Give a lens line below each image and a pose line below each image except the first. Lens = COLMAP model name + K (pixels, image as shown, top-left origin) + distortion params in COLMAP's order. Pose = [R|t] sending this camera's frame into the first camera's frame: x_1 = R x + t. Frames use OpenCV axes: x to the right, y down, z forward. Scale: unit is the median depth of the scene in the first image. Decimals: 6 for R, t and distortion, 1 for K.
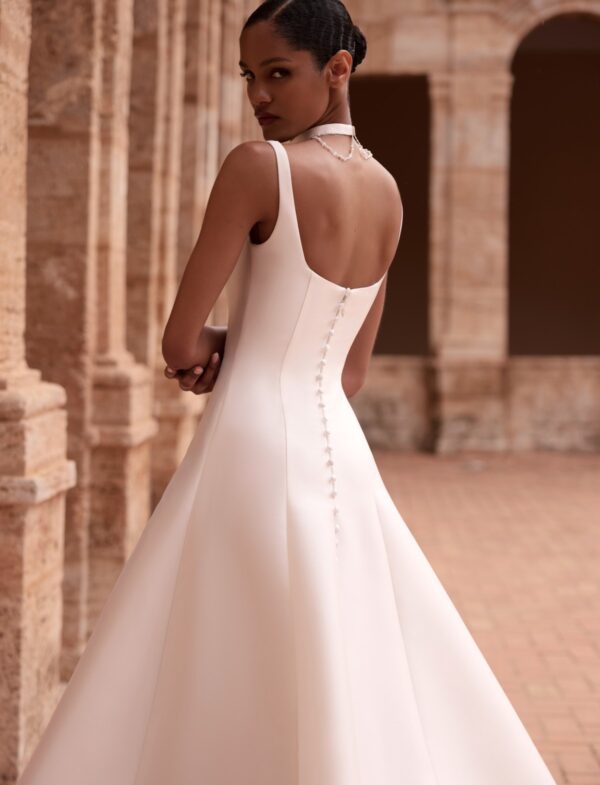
lens RADIAL K [[1758.4, 0, 297.4], [0, 1758.4, 388.1], [0, 0, 1]] dist [-0.013691, 0.000000]
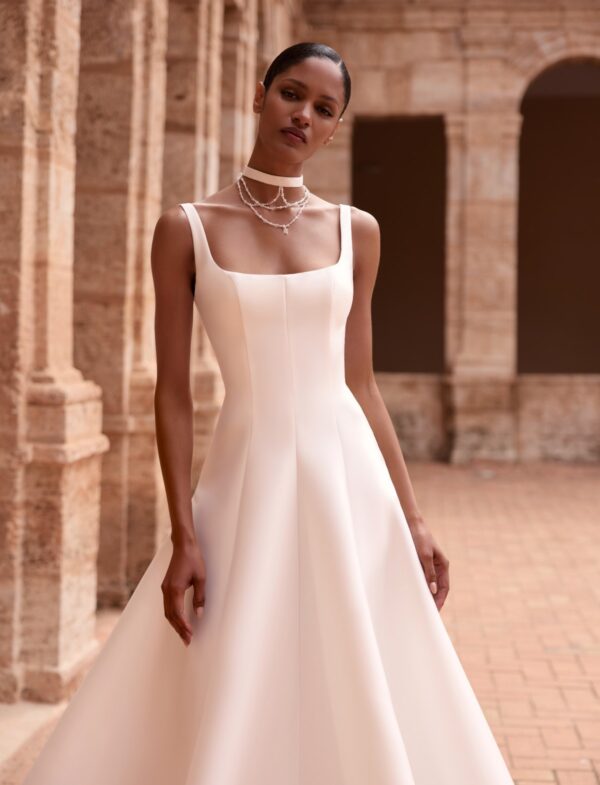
lens RADIAL K [[1492.5, 0, 304.3], [0, 1492.5, 396.2], [0, 0, 1]] dist [-0.004373, 0.000000]
pose [[0.998675, 0.003623, -0.051326, 0.053255], [-0.003751, 0.999990, -0.002394, -0.002238], [0.051317, 0.002584, 0.998679, 0.105455]]
